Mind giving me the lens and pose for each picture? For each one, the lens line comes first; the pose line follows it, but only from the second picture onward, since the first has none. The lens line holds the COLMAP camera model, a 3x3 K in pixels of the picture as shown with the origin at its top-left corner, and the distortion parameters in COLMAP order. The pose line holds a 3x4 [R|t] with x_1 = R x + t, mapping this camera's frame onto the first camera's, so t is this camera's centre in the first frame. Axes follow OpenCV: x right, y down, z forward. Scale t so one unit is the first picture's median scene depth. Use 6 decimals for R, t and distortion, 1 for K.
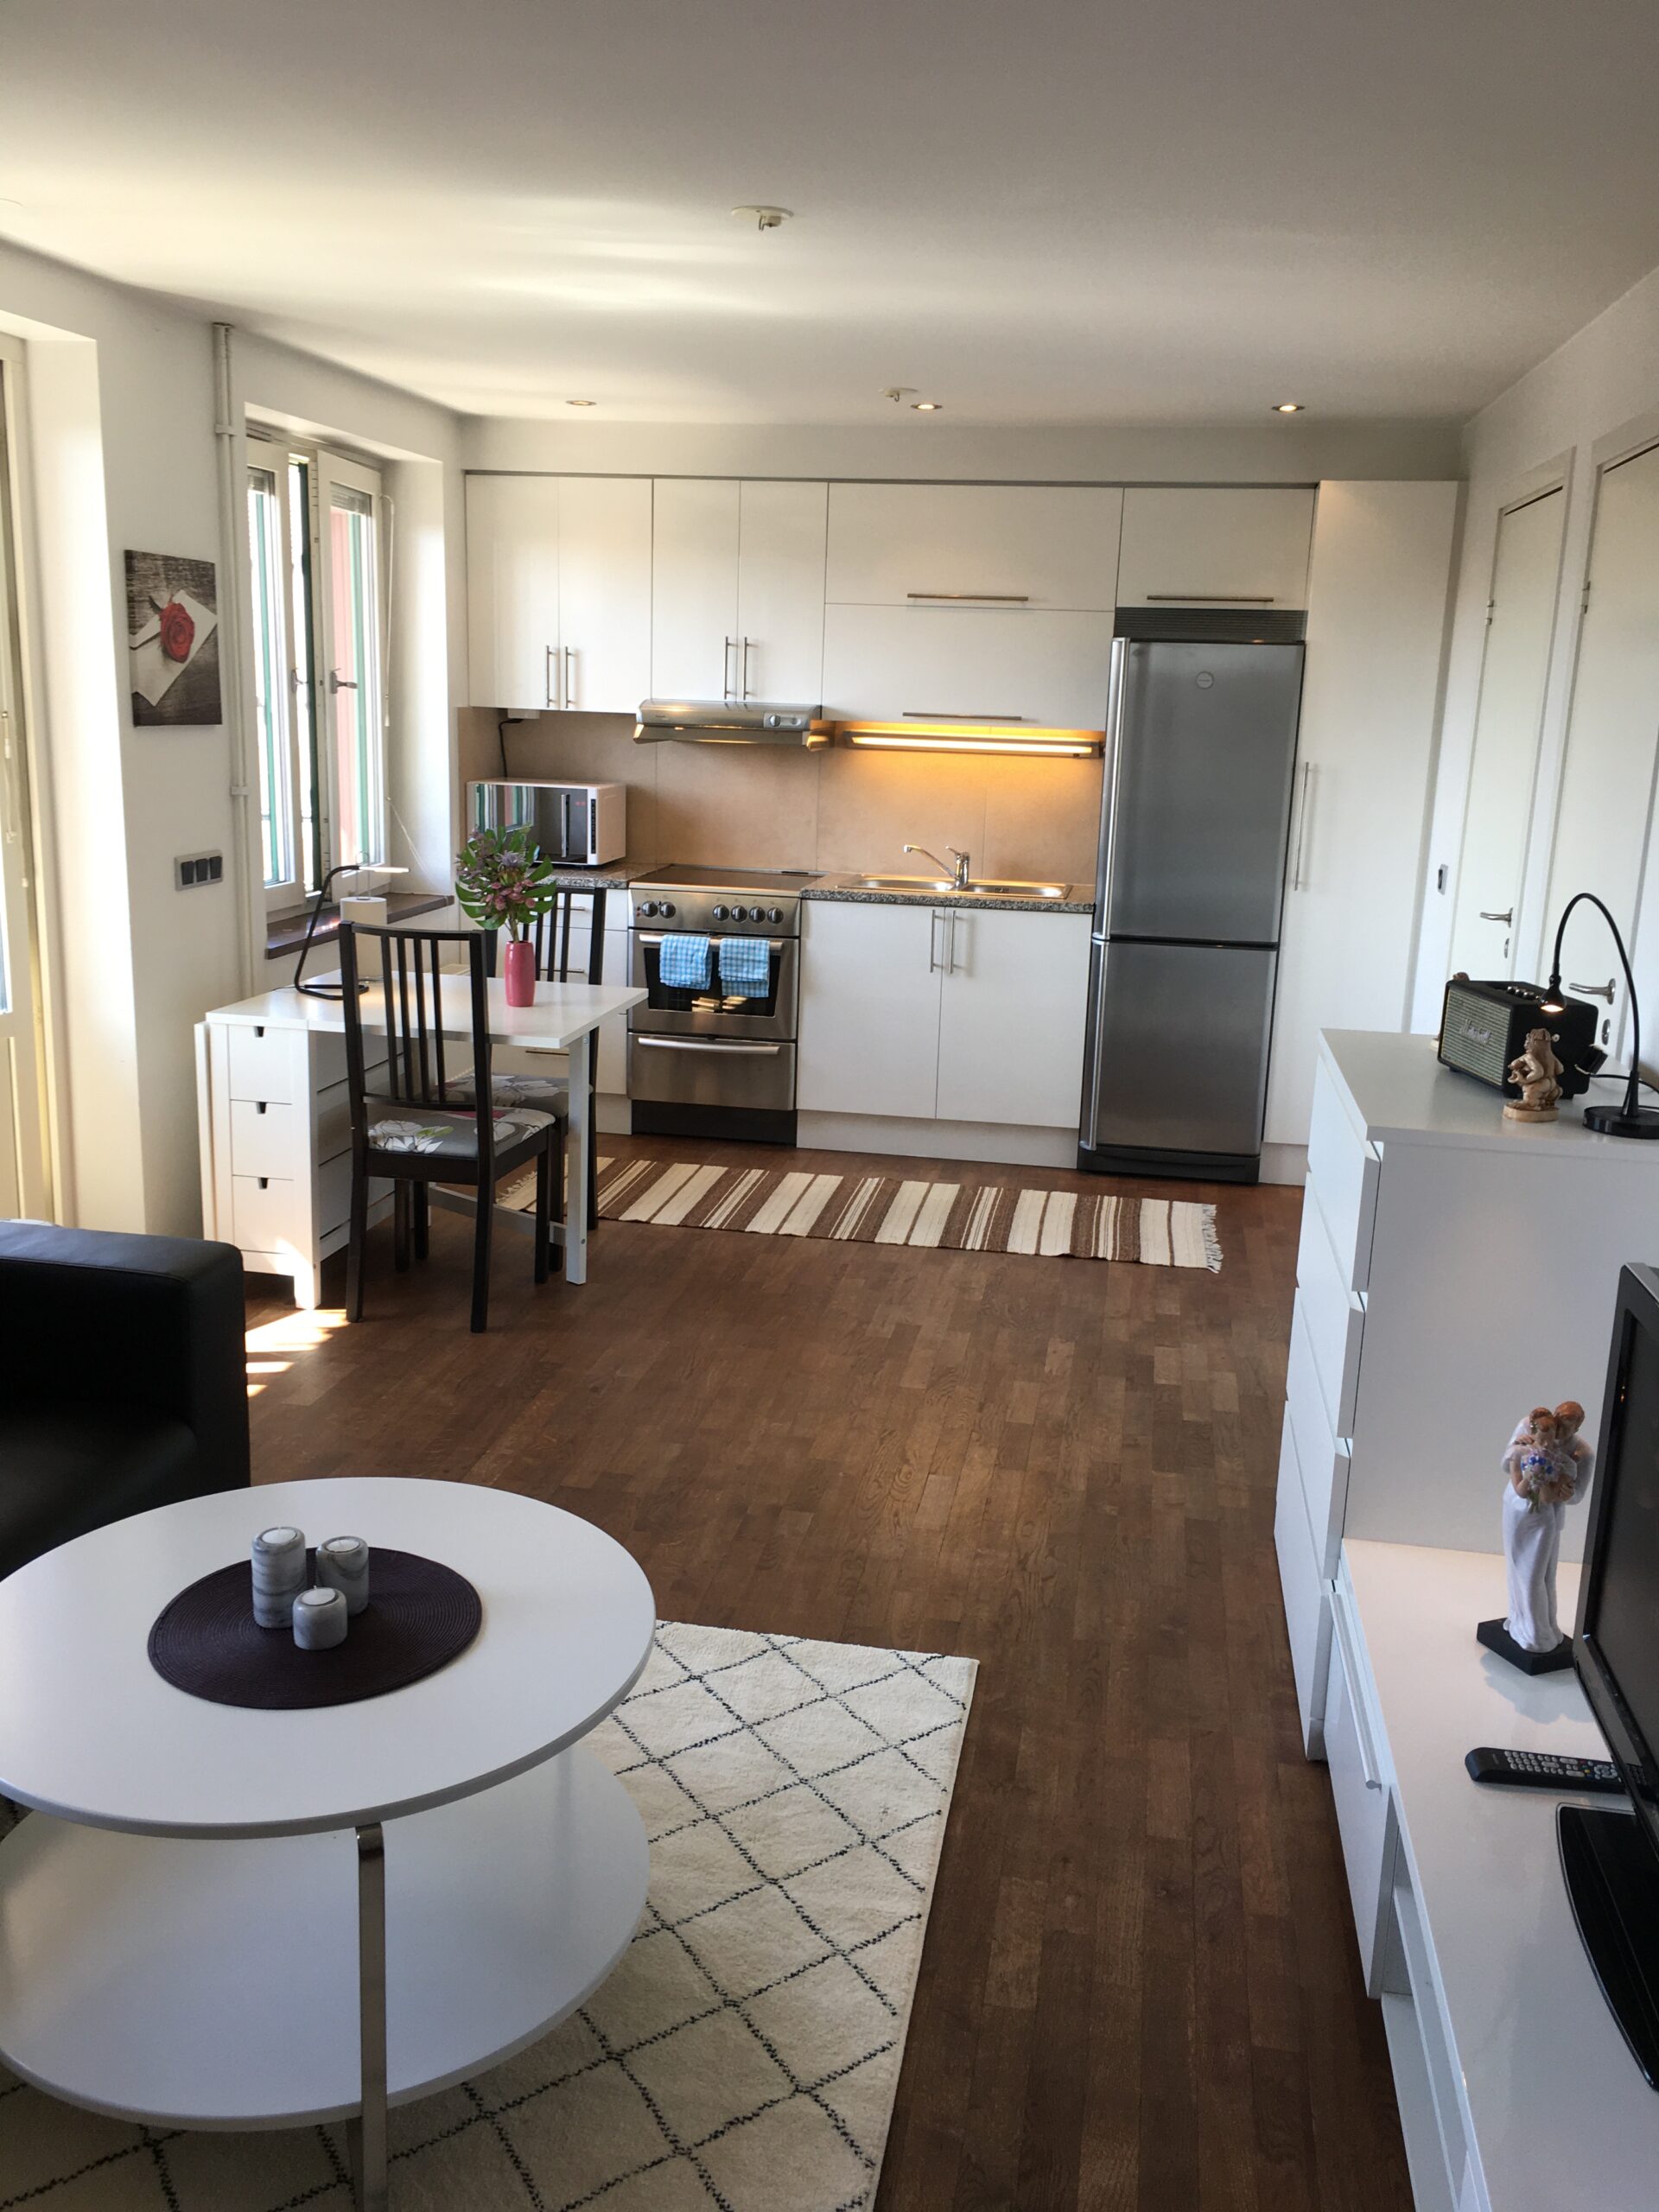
lens RADIAL K [[1890.9, 0, 829.5], [0, 1890.9, 1106.0], [0, 0, 1]] dist [0.084687, -0.117825]
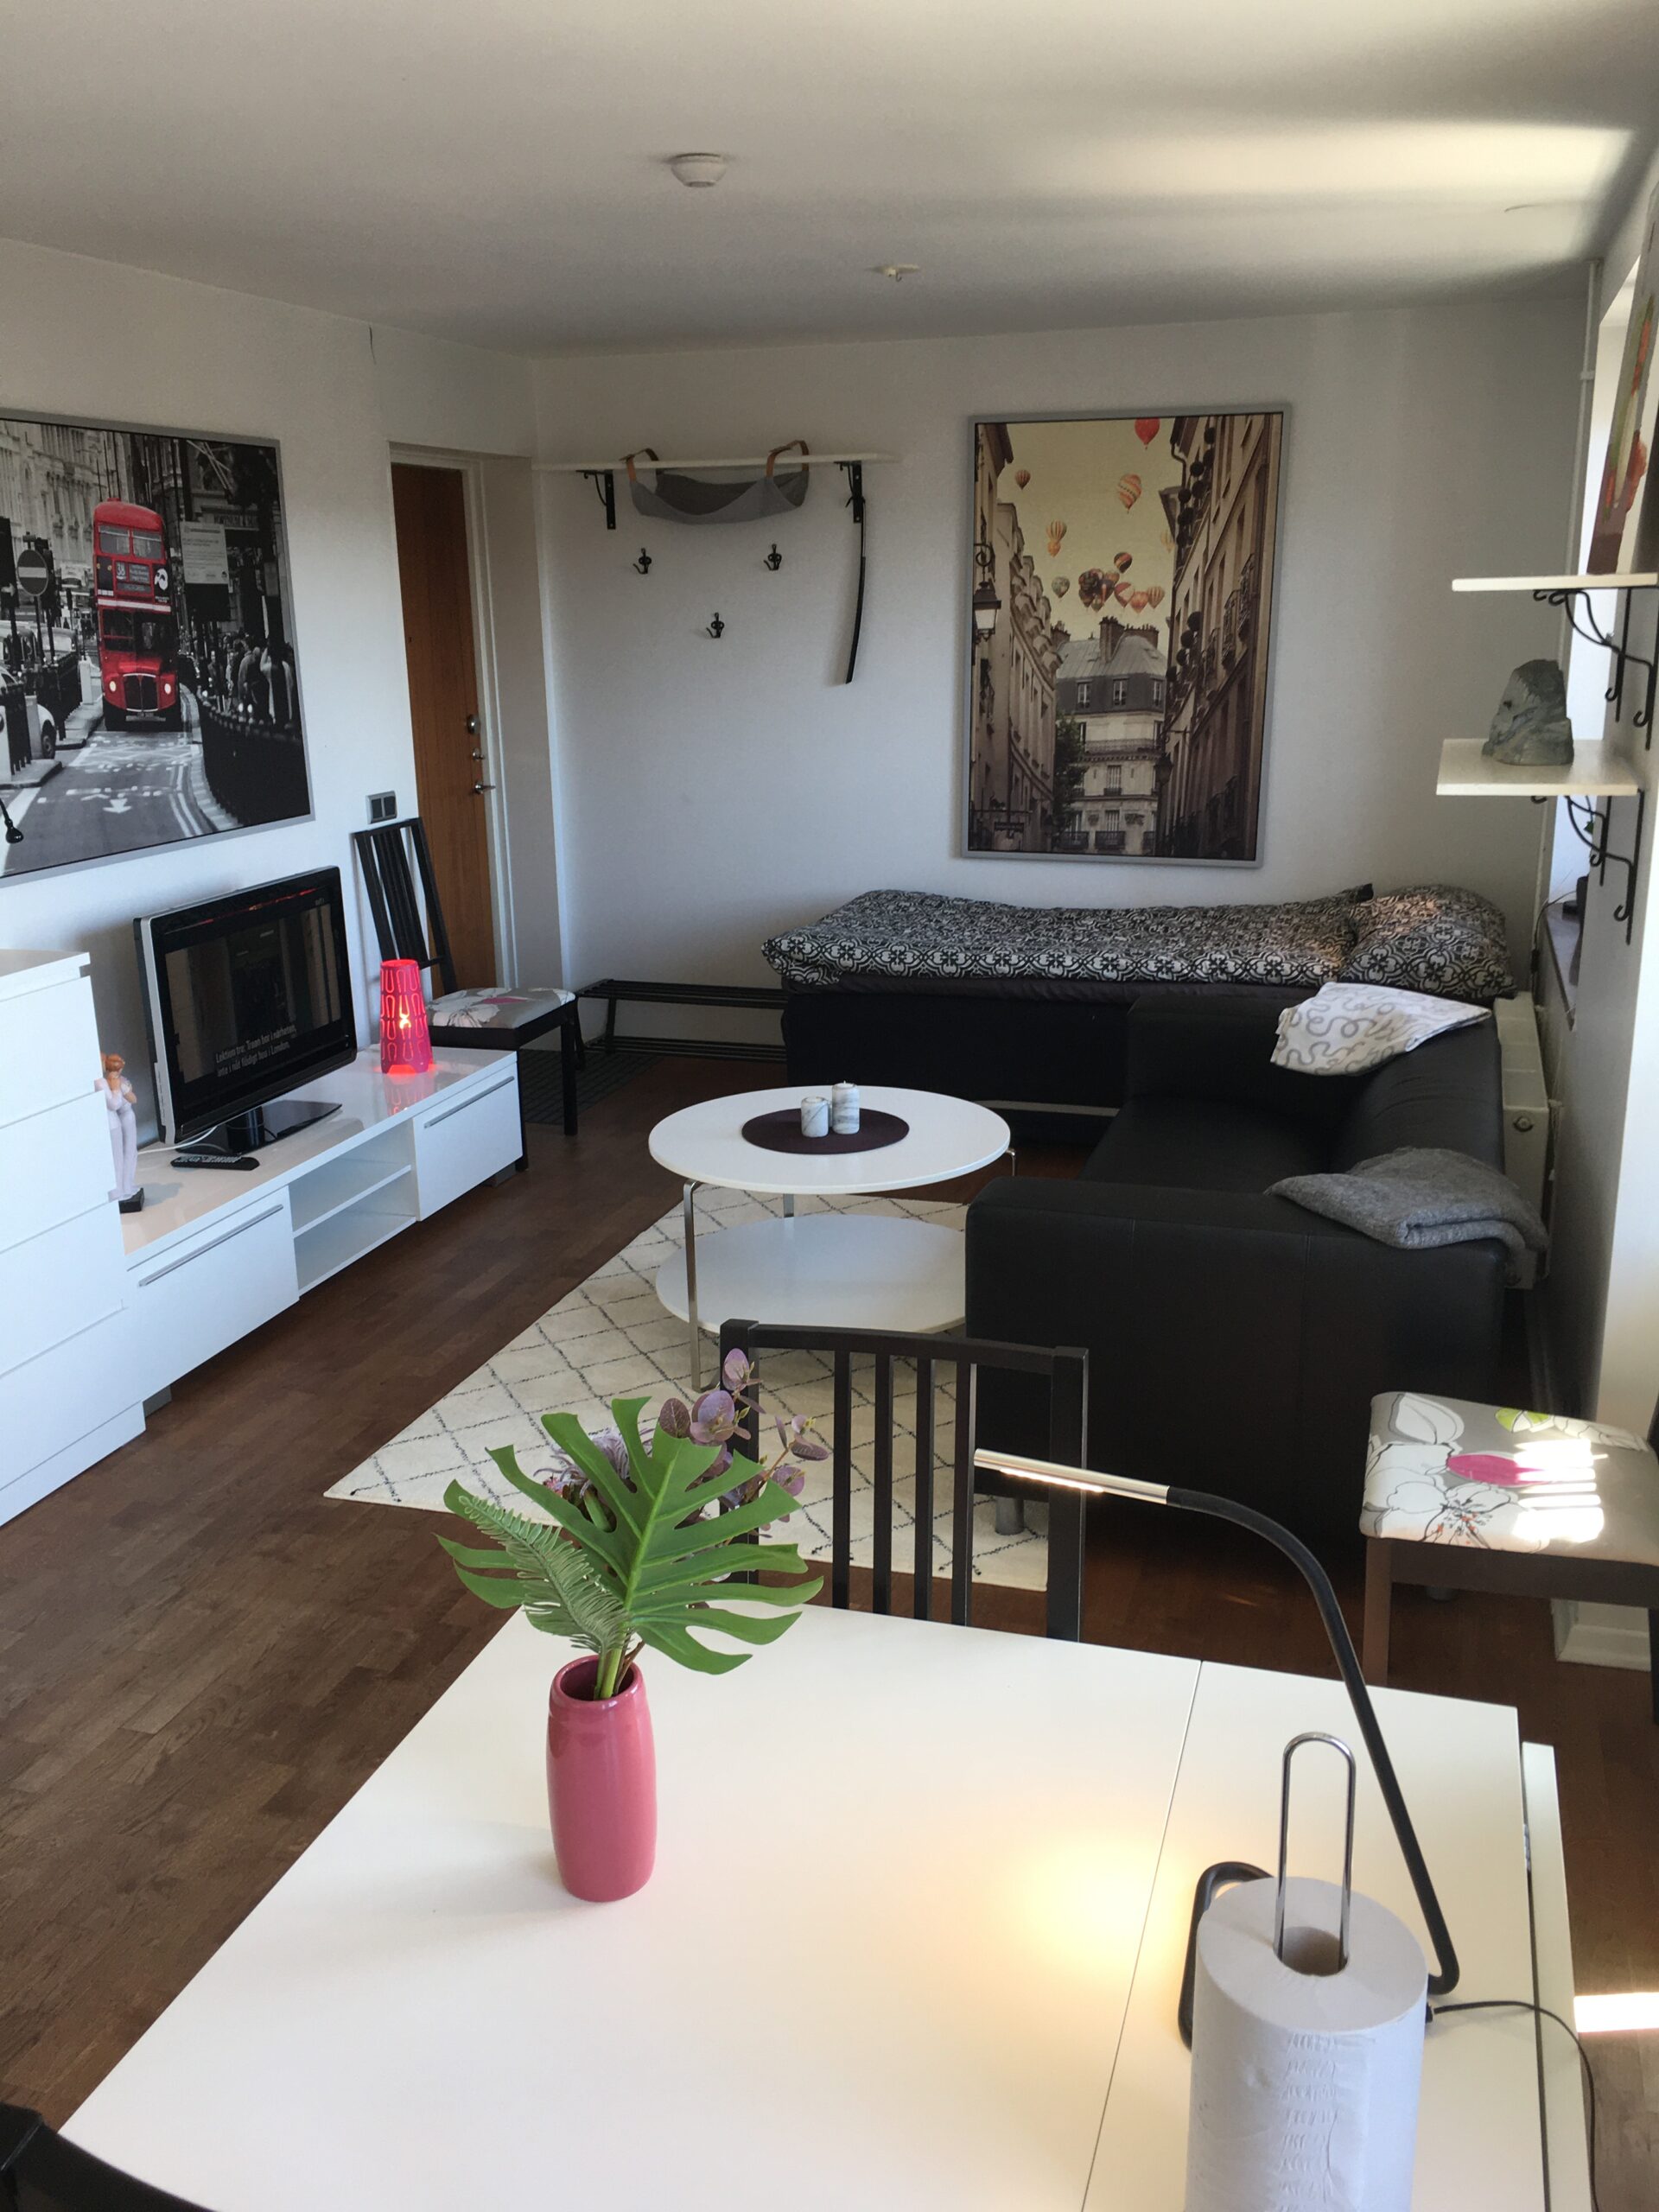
lens RADIAL K [[1890.9, 0, 829.5], [0, 1890.9, 1106.0], [0, 0, 1]] dist [0.084687, -0.117825]
pose [[-0.990164, -0.050836, 0.130349, -0.245202], [0.019257, 0.873267, 0.486862, -0.317095], [-0.138579, 0.484583, -0.863698, 1.239199]]
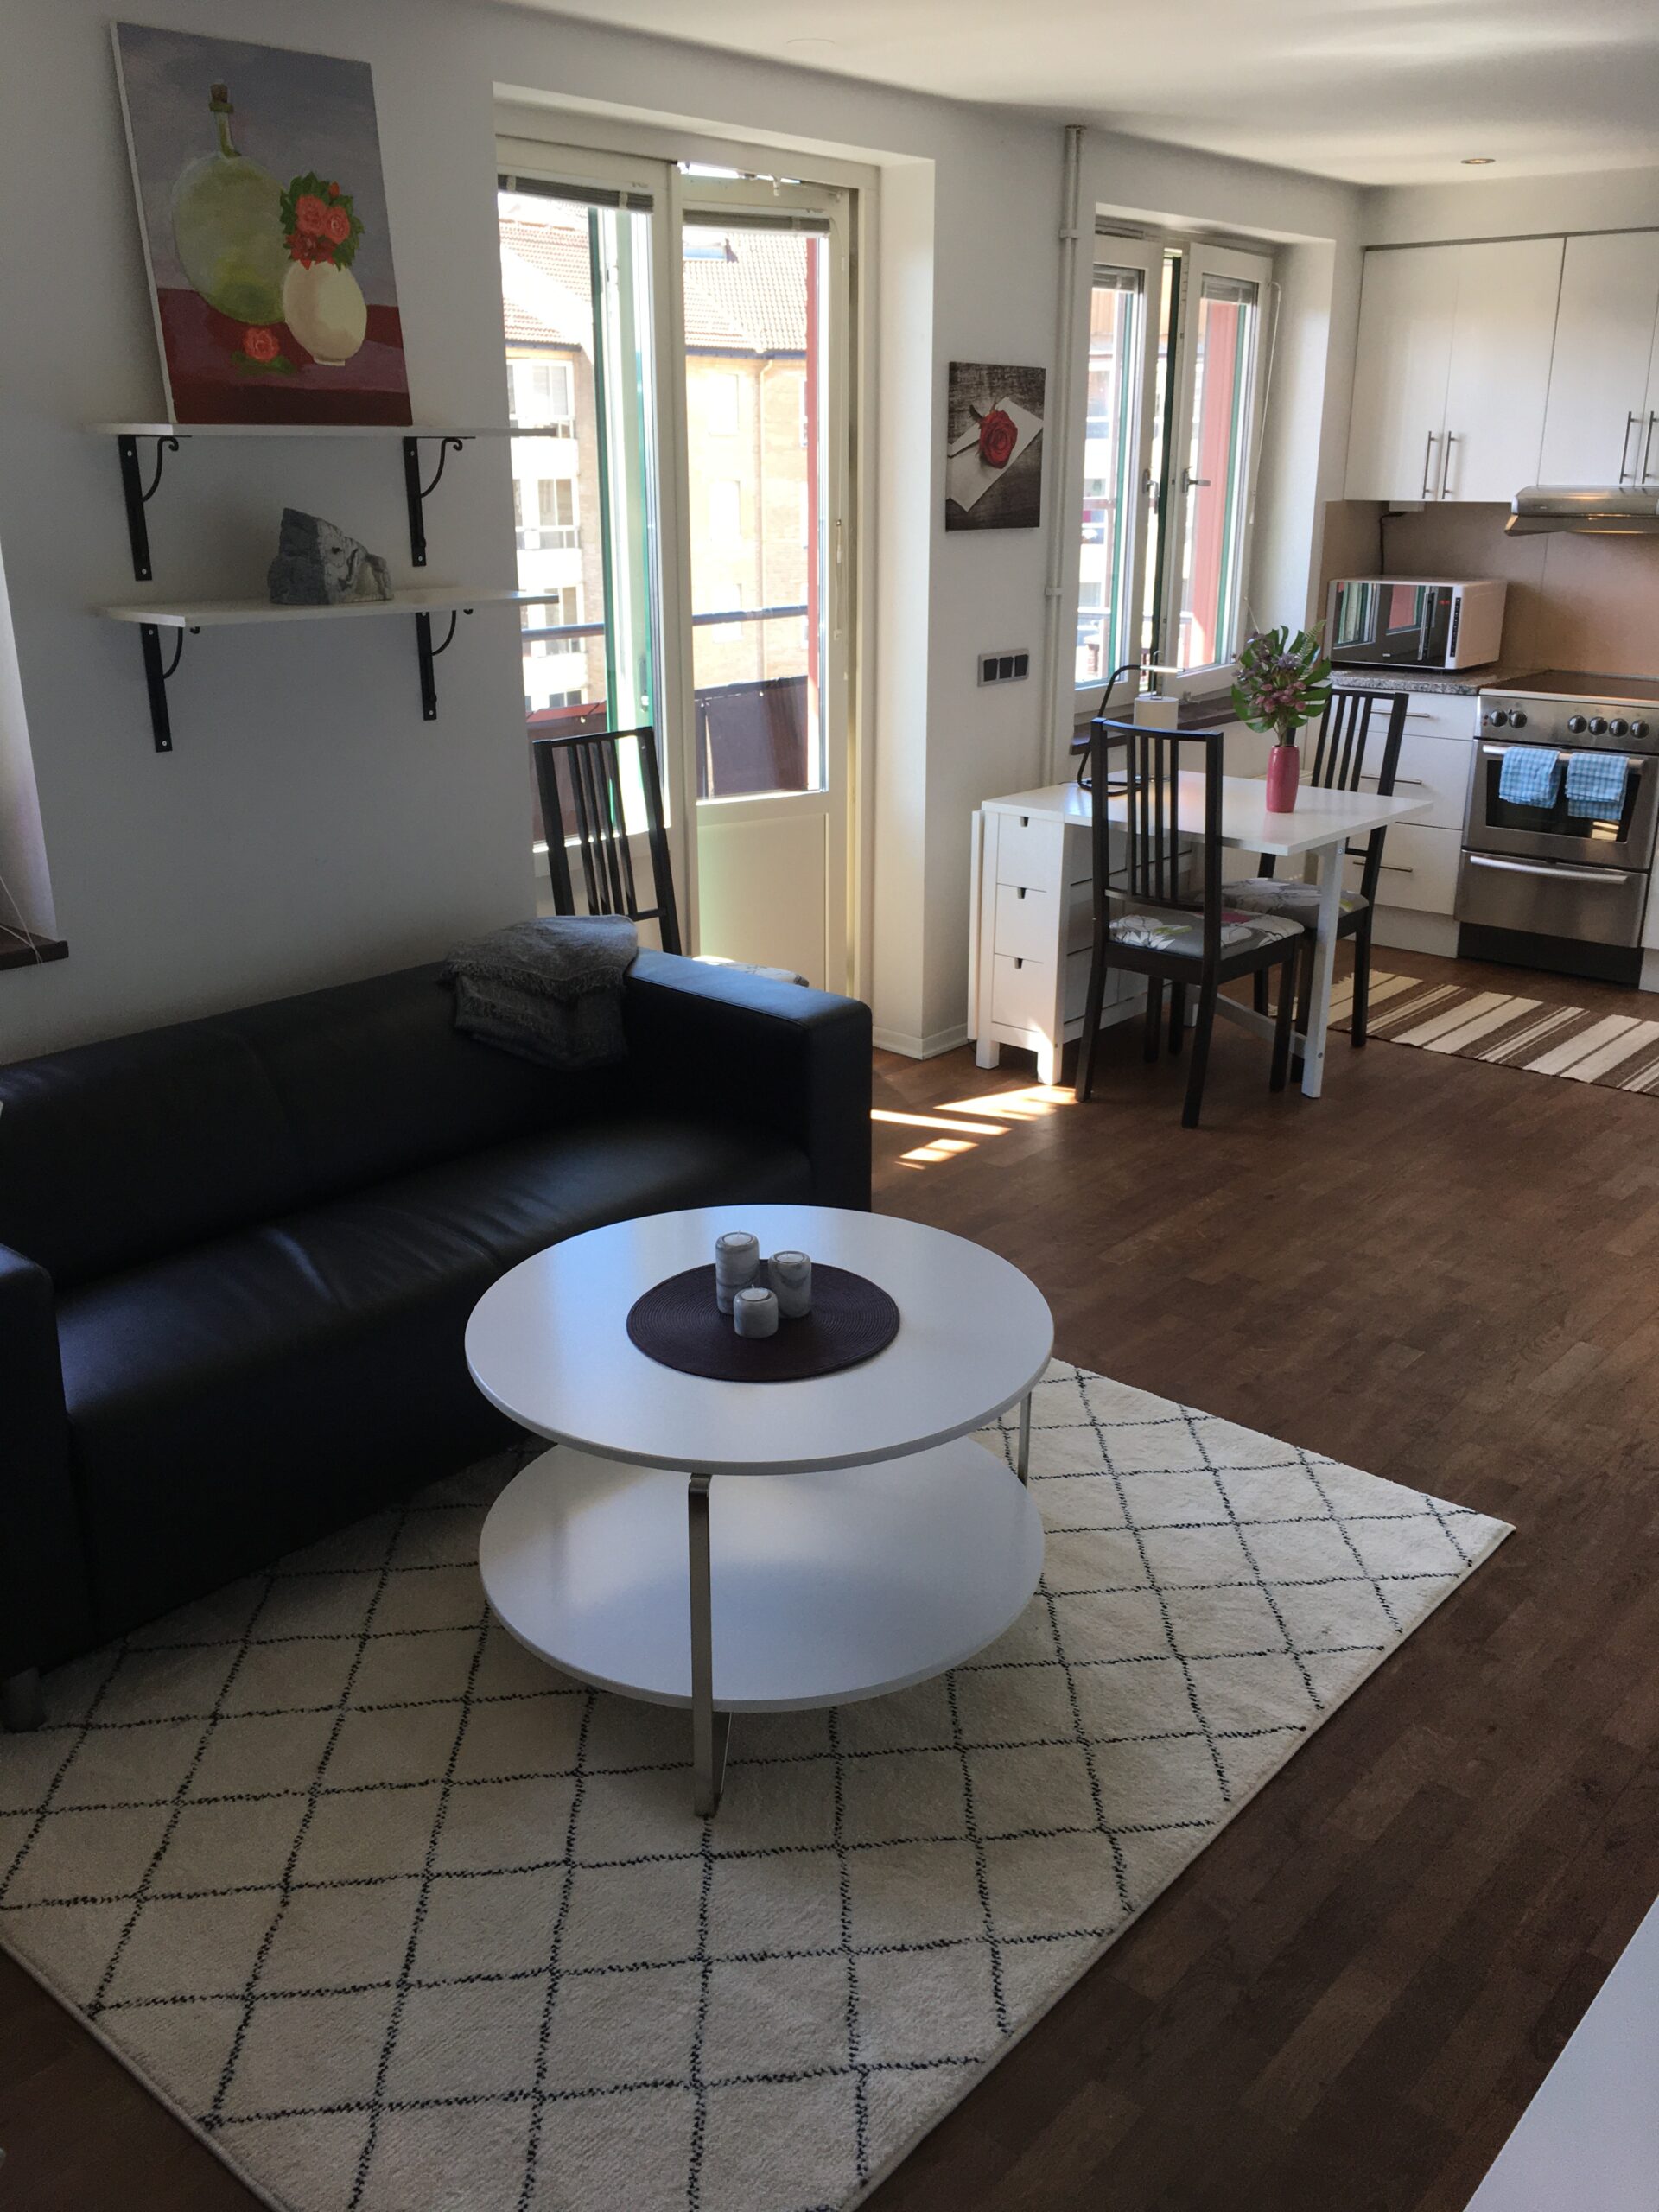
lens RADIAL K [[1890.9, 0, 829.5], [0, 1890.9, 1106.0], [0, 0, 1]] dist [0.084687, -0.117825]
pose [[0.857528, 0.136972, -0.495867, 0.154089], [-0.087117, 0.988646, 0.122434, -0.001819], [0.507007, -0.061792, 0.859724, 0.013655]]
